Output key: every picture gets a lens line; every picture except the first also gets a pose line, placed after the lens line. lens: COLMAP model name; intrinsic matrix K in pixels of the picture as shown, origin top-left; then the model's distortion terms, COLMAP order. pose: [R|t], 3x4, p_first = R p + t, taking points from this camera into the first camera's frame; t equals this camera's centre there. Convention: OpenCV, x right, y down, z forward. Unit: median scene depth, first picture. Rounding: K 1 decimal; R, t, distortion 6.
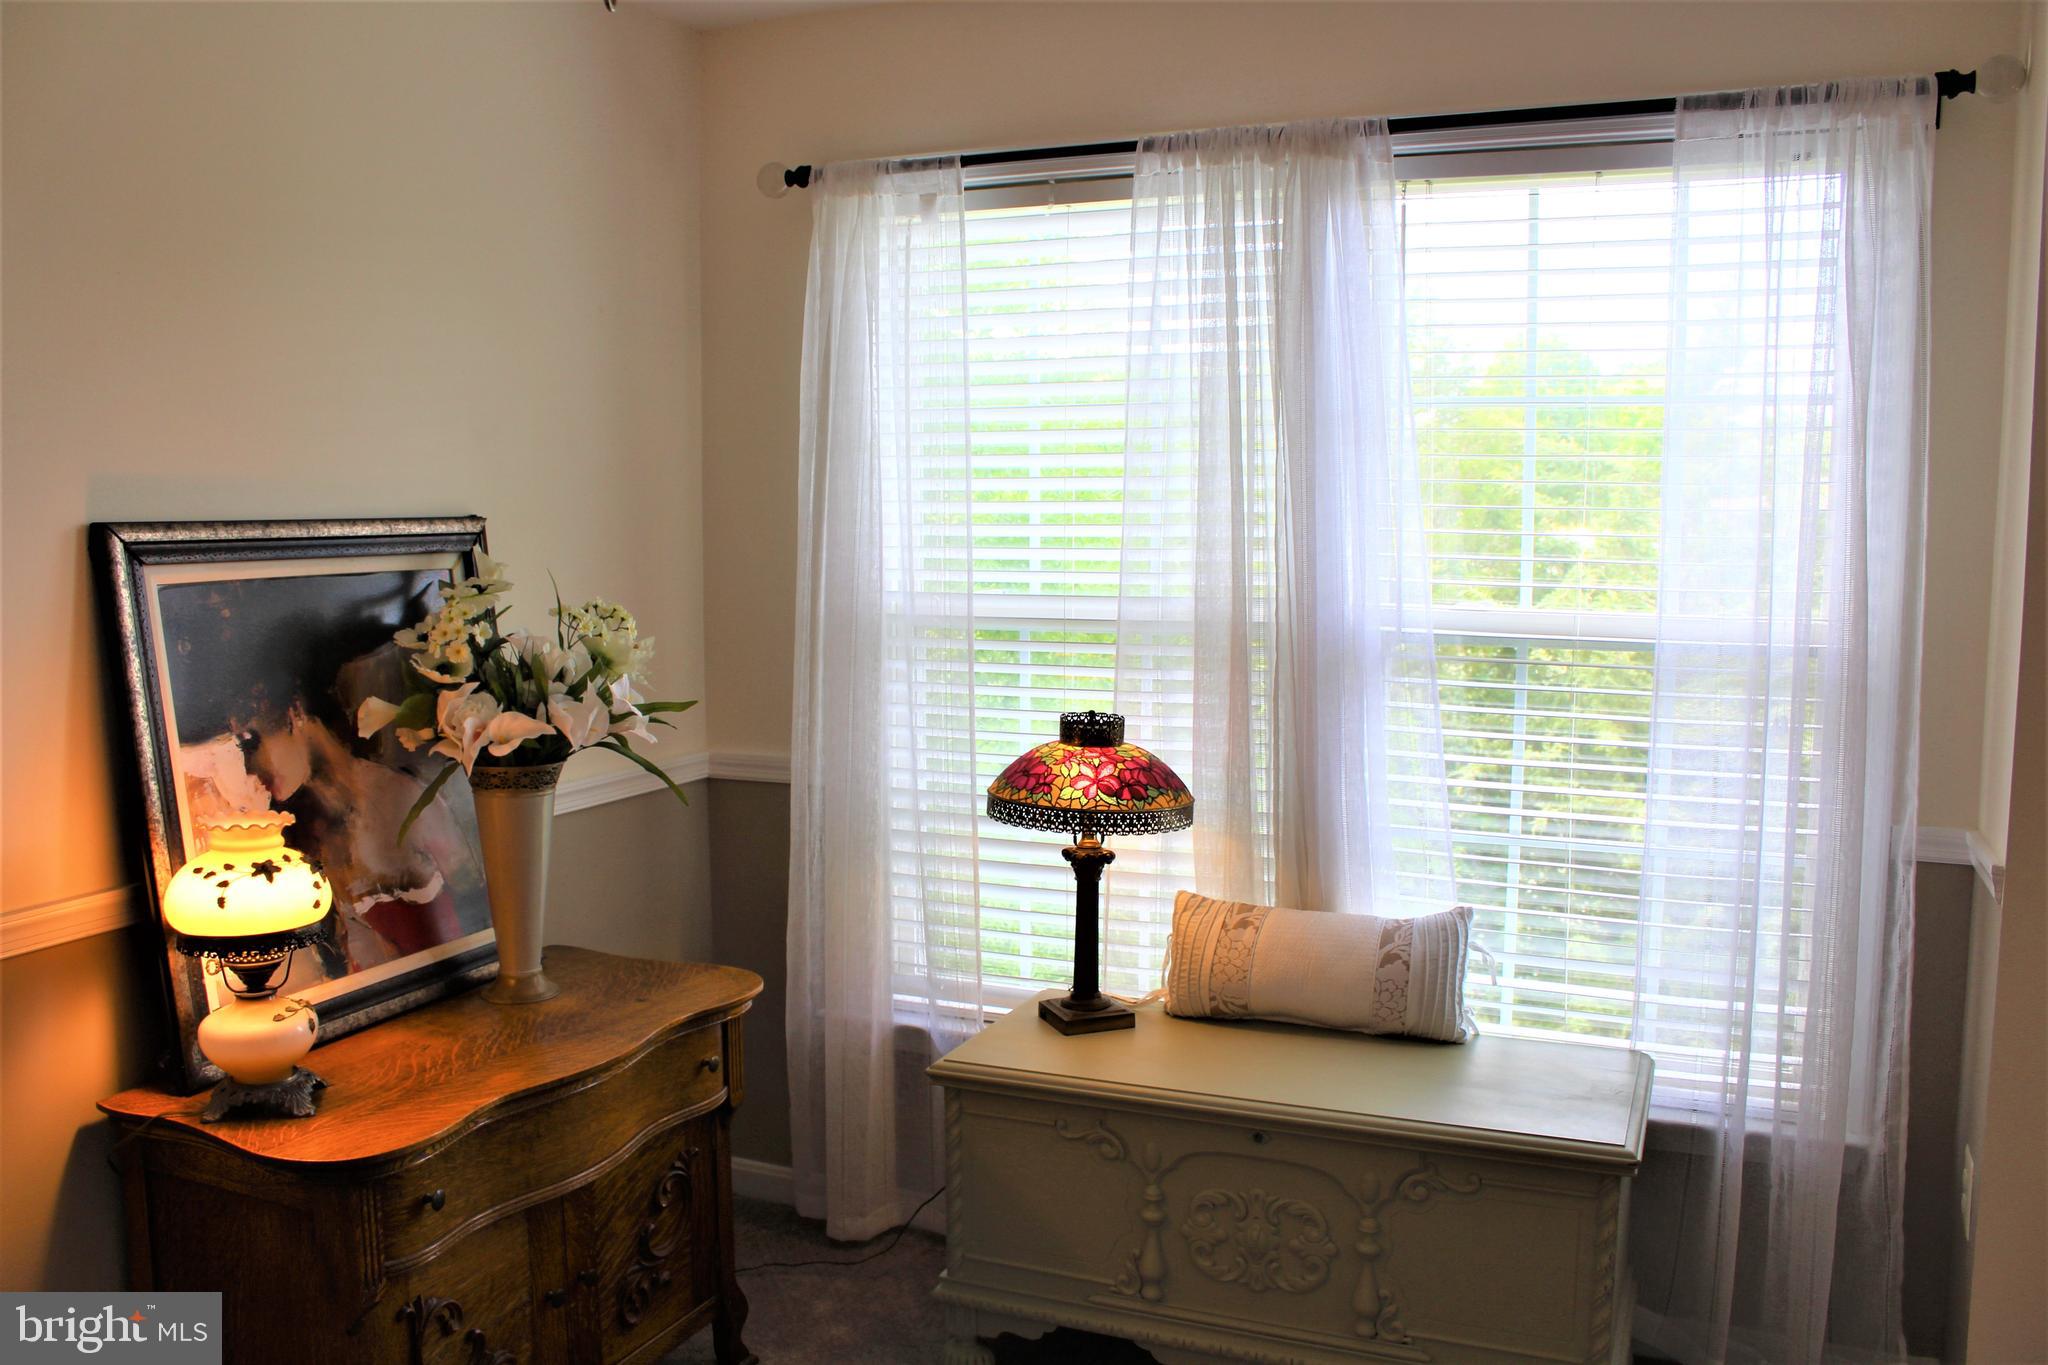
lens RADIAL K [[1716.3, 0, 1005.1], [0, 1716.3, 676.8], [0, 0, 1]] dist [-0.139722, 0.103332]
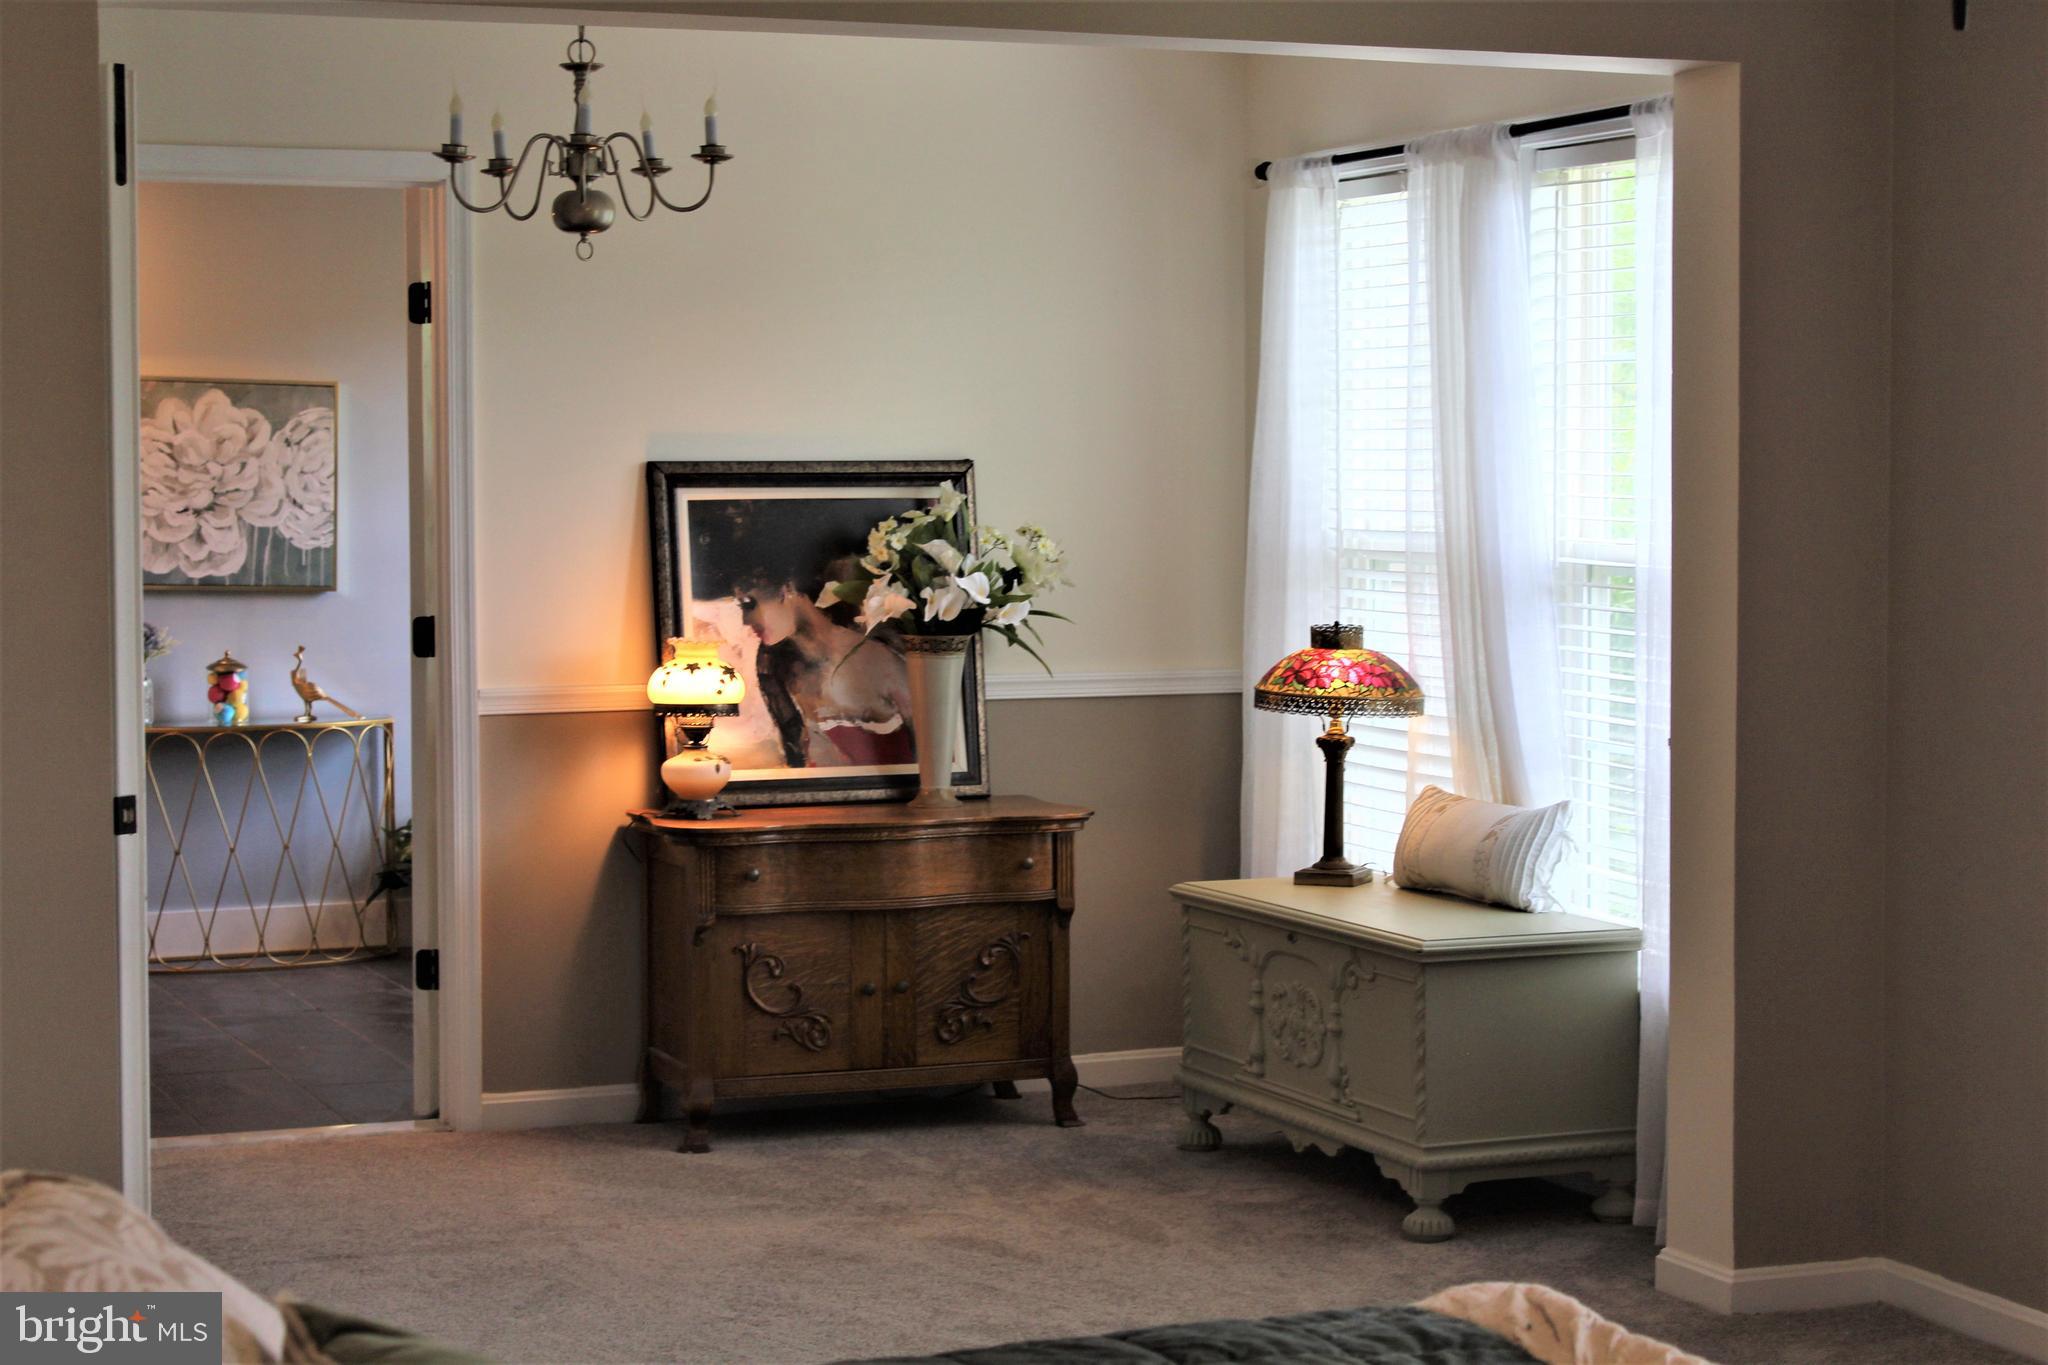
lens RADIAL K [[3866.4, 0, 1024.0], [0, 3866.4, 682.5], [0, 0, 1]] dist [0.058130, -0.035453]
pose [[0.712768, 0.038767, -0.700328, 2.099168], [-0.067350, 0.997640, -0.013321, 0.133046], [0.698159, 0.056662, 0.713697, -1.283289]]
